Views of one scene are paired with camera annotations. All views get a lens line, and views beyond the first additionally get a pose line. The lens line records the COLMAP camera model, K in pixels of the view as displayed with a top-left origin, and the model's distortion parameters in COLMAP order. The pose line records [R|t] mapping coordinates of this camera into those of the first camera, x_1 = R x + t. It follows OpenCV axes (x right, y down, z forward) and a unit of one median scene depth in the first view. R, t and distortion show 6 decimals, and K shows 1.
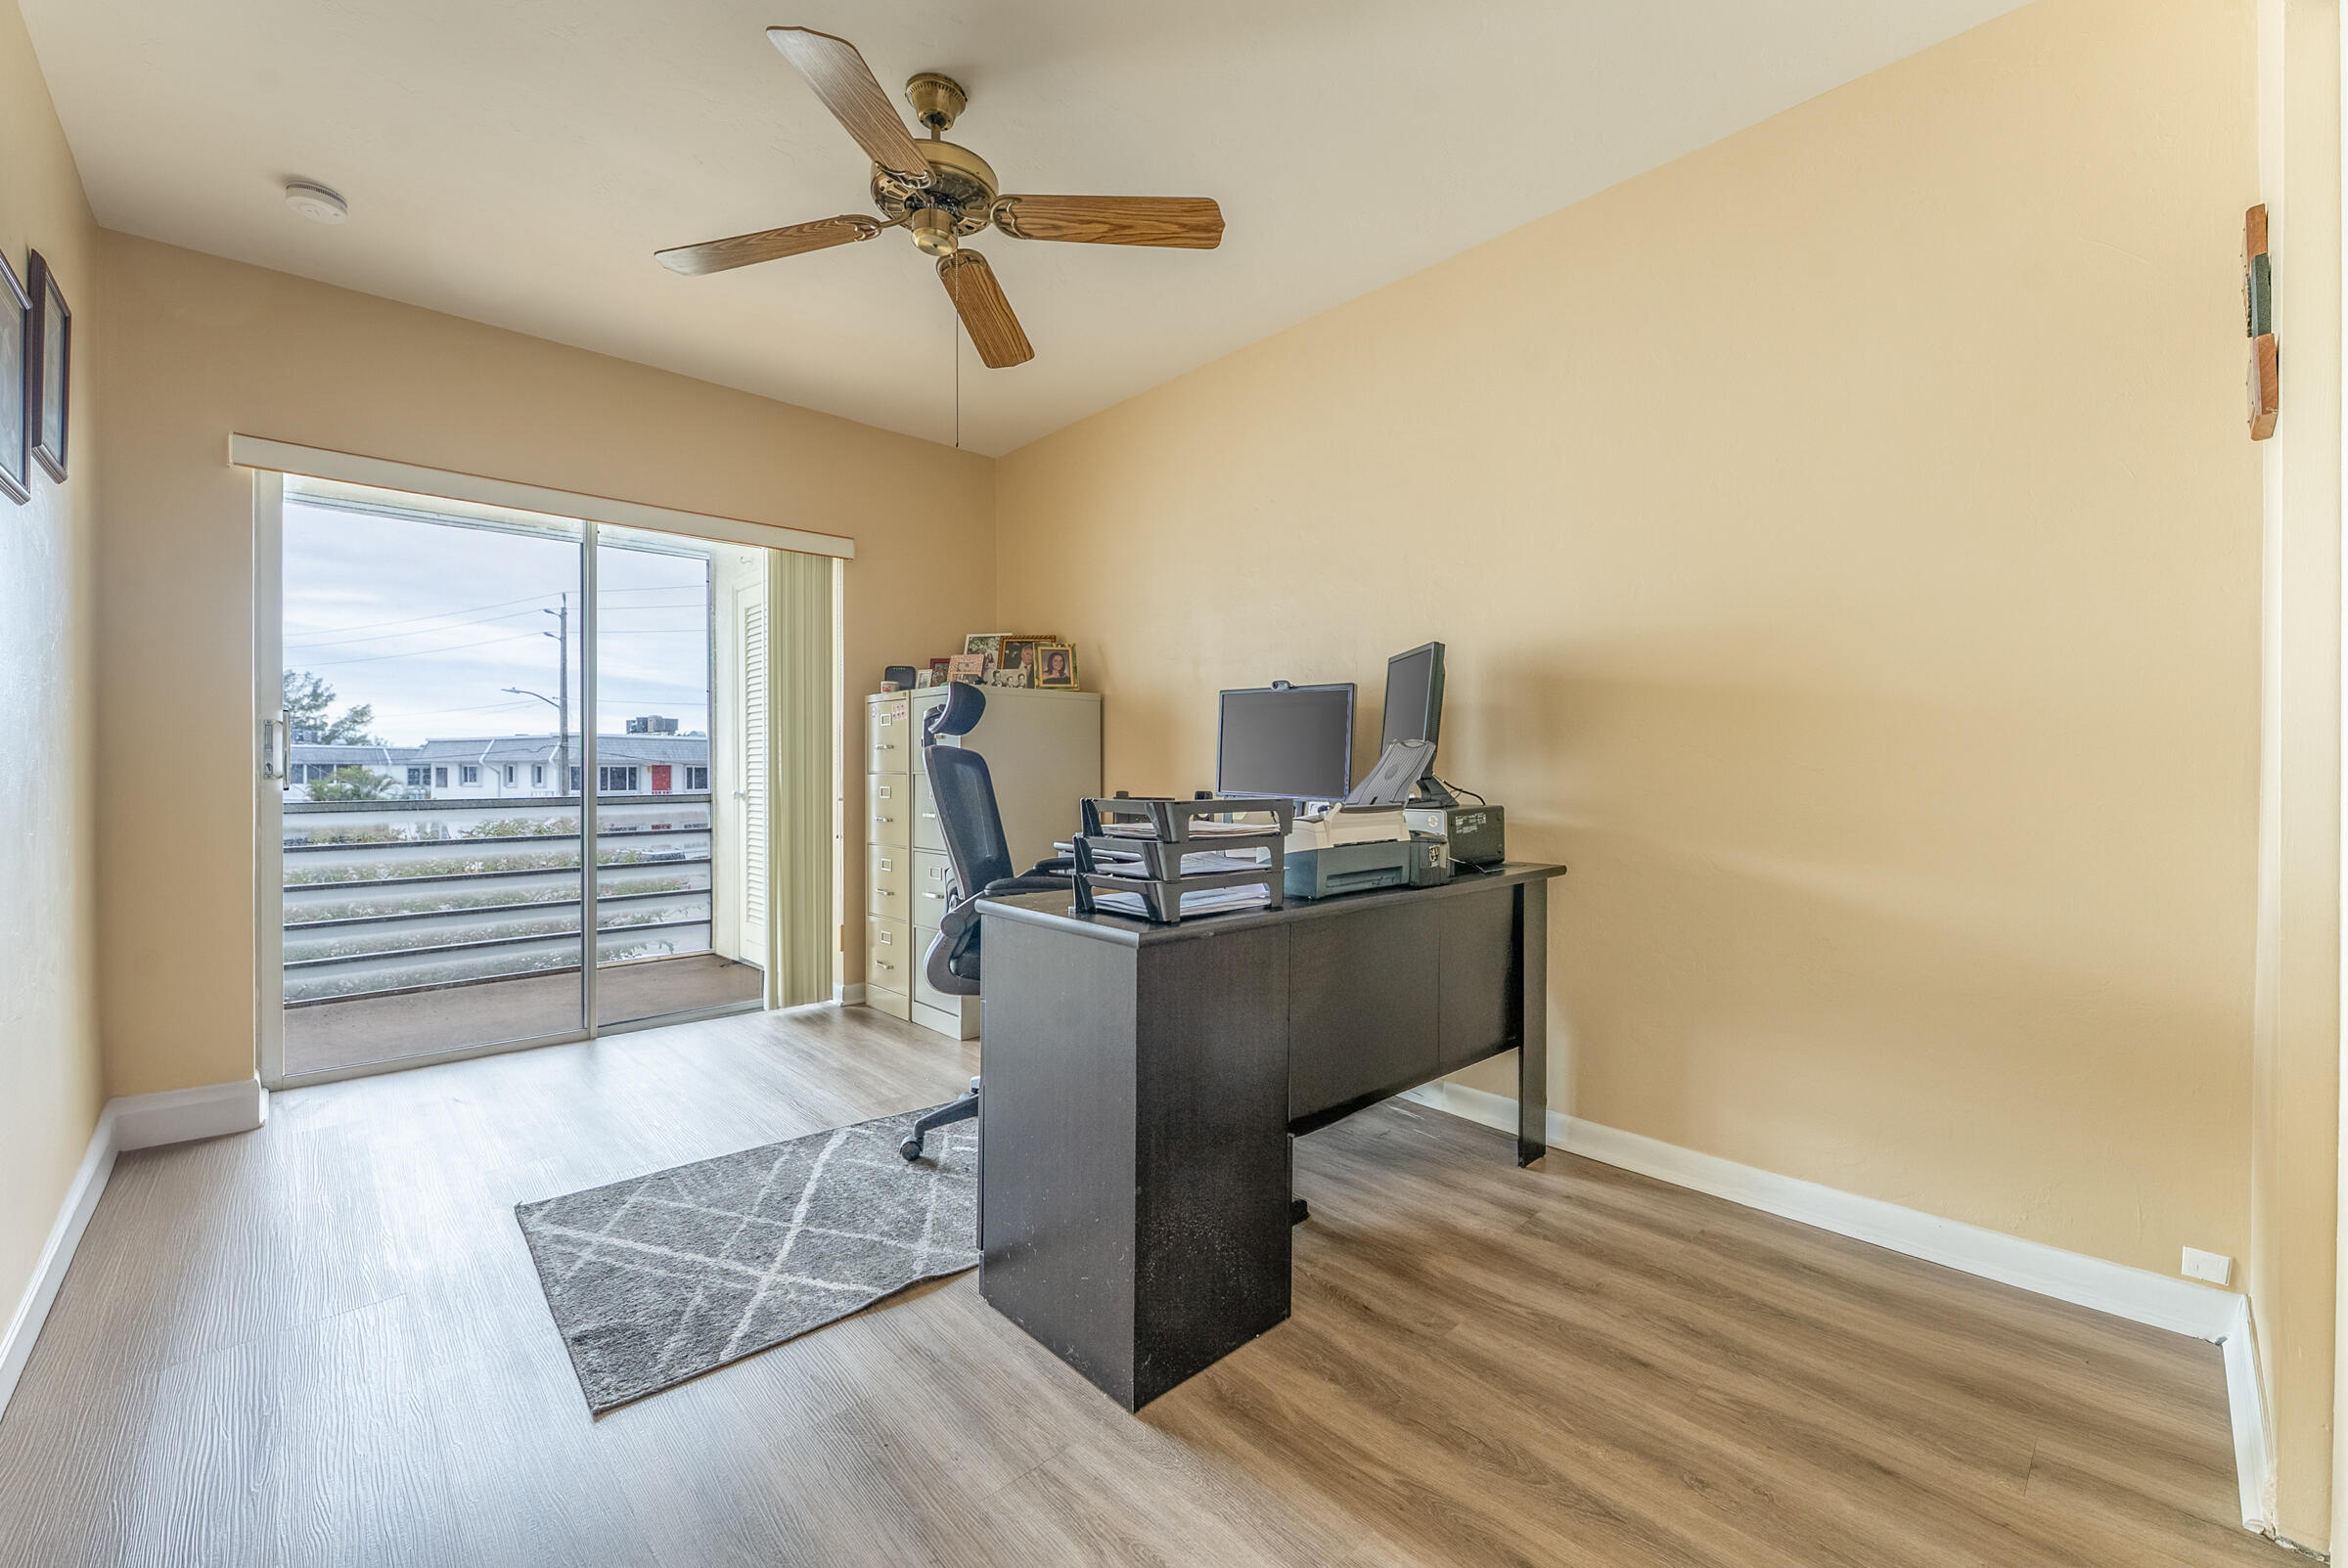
lens RADIAL K [[965.3, 0, 1168.8], [0, 965.3, 790.1], [0, 0, 1]] dist [-0.002034, -0.000213]
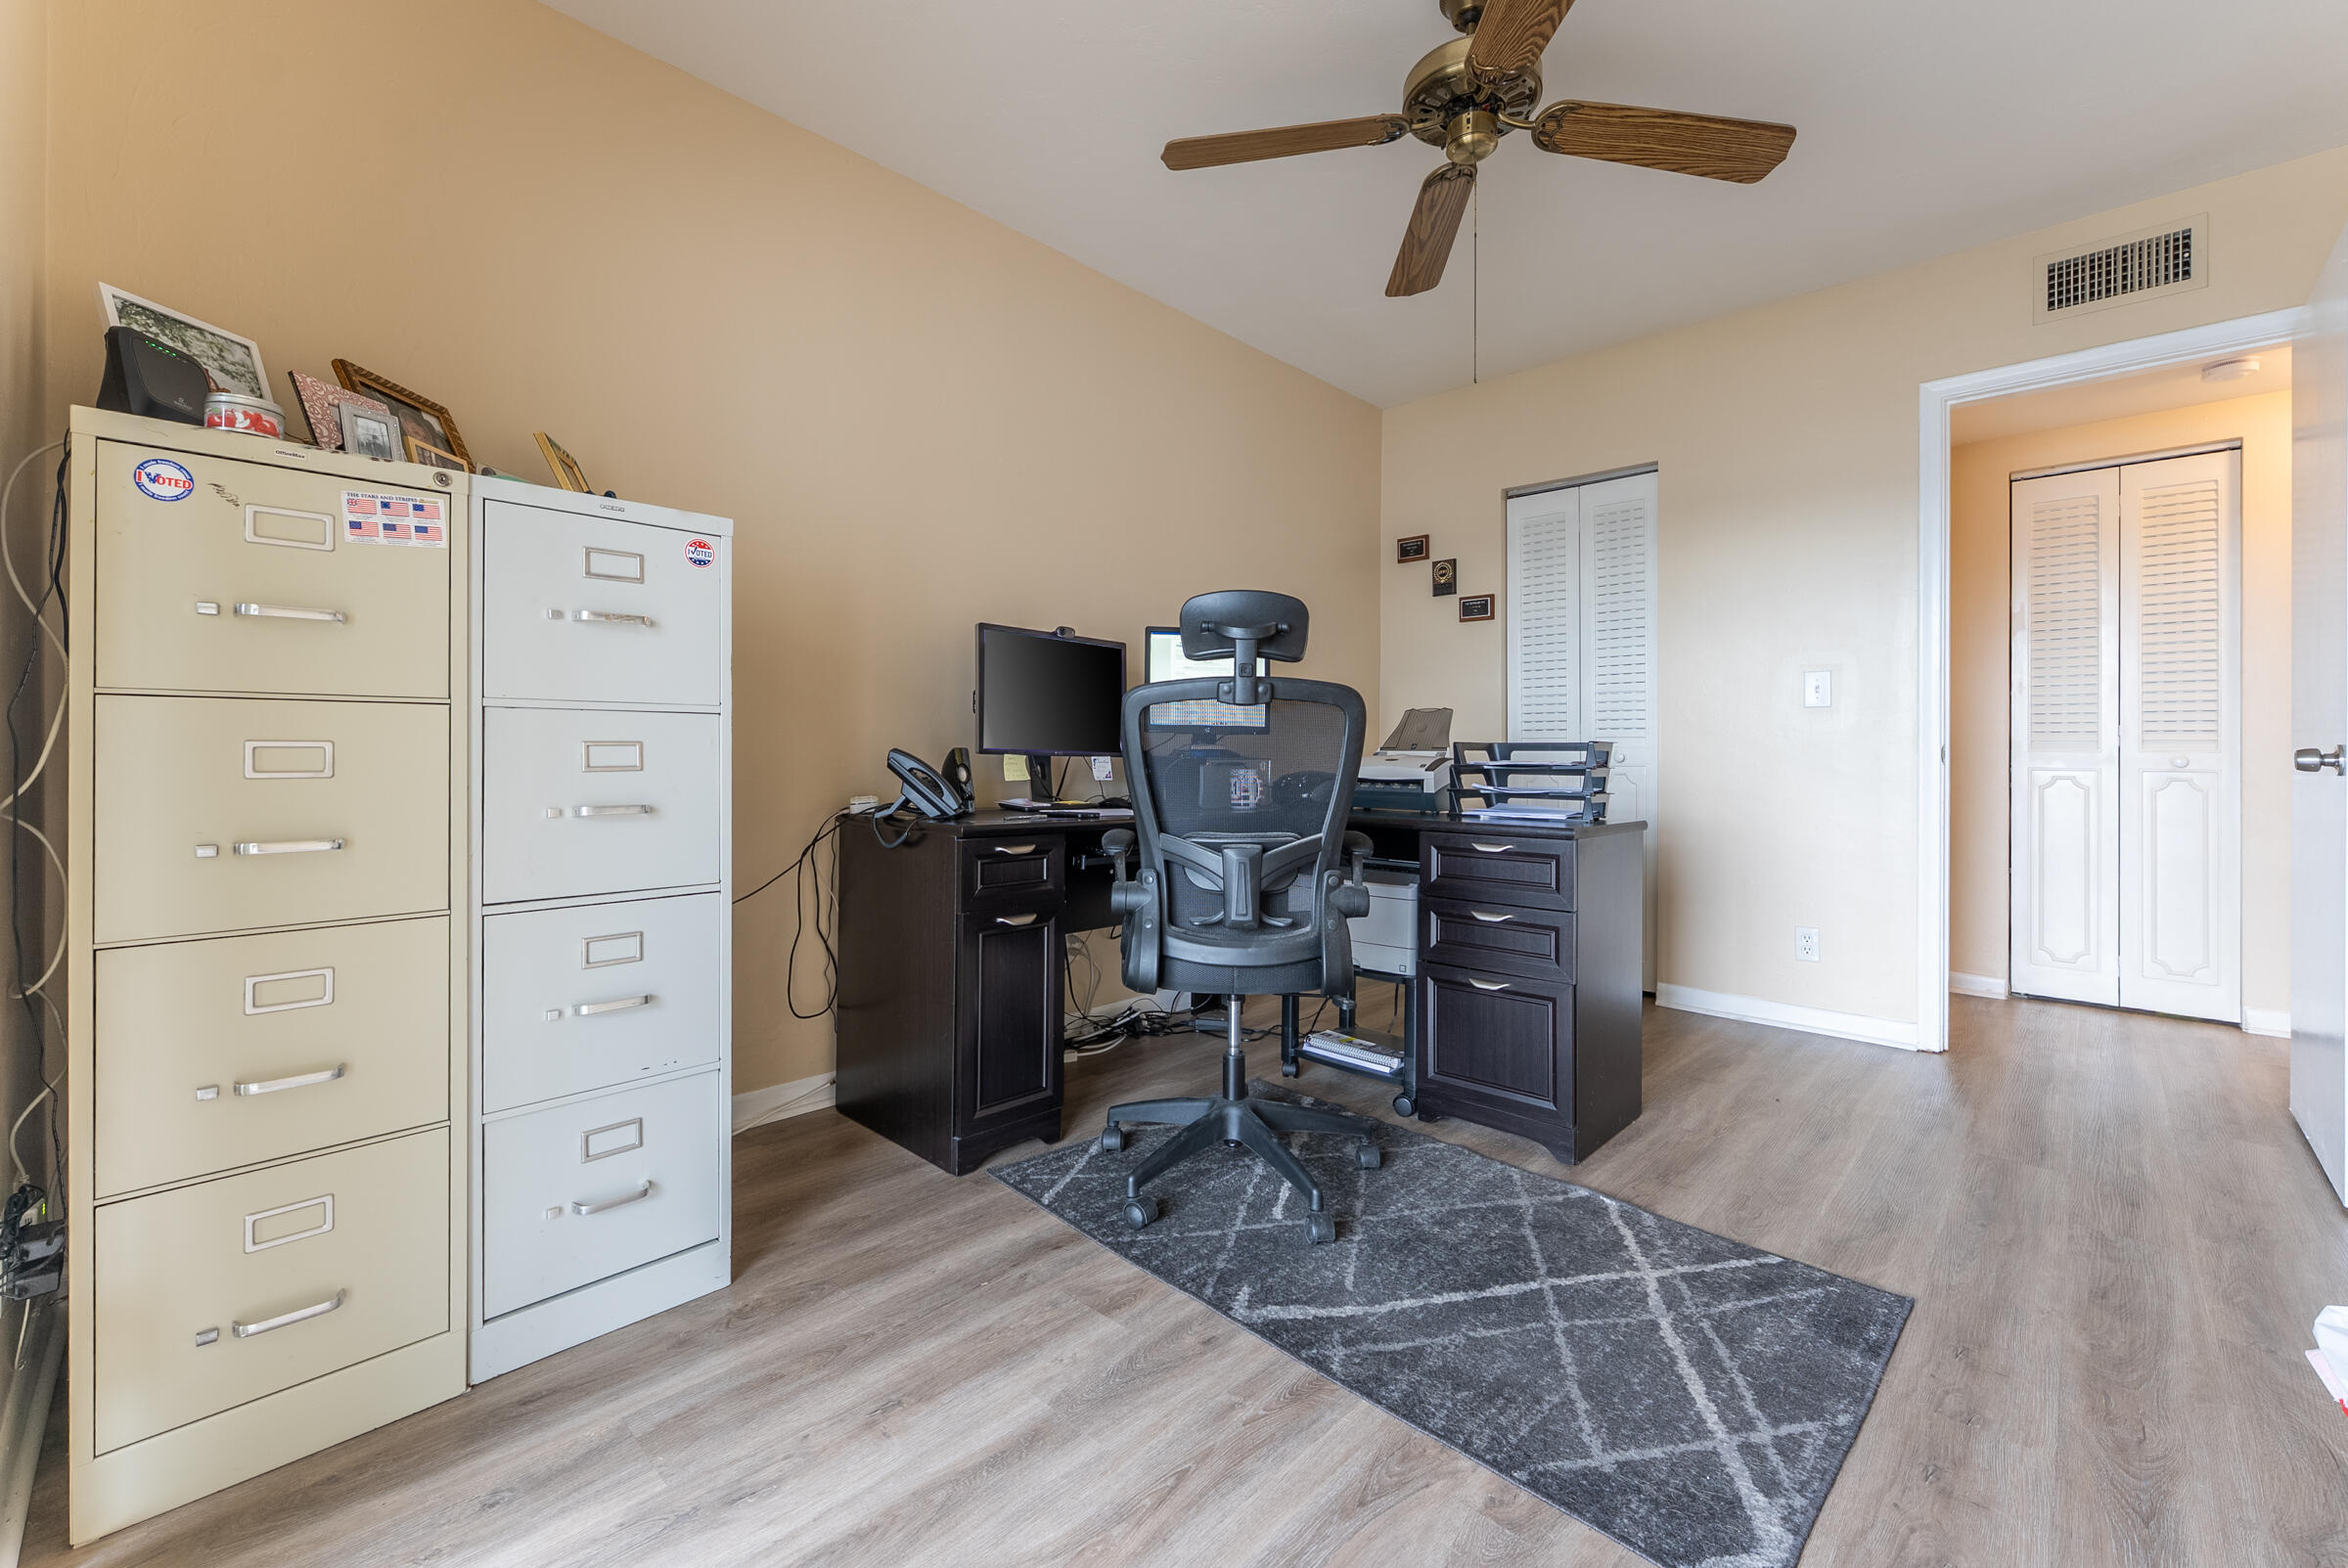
lens RADIAL K [[963.7, 0, 1183.8], [0, 963.7, 751.1], [0, 0, 1]] dist [-0.000239, 0.000103]
pose [[-0.071086, -0.003439, 0.997464, -1.167645], [0.020086, 0.999786, 0.004879, 0.004970], [-0.997268, 0.020382, -0.071001, 1.360135]]
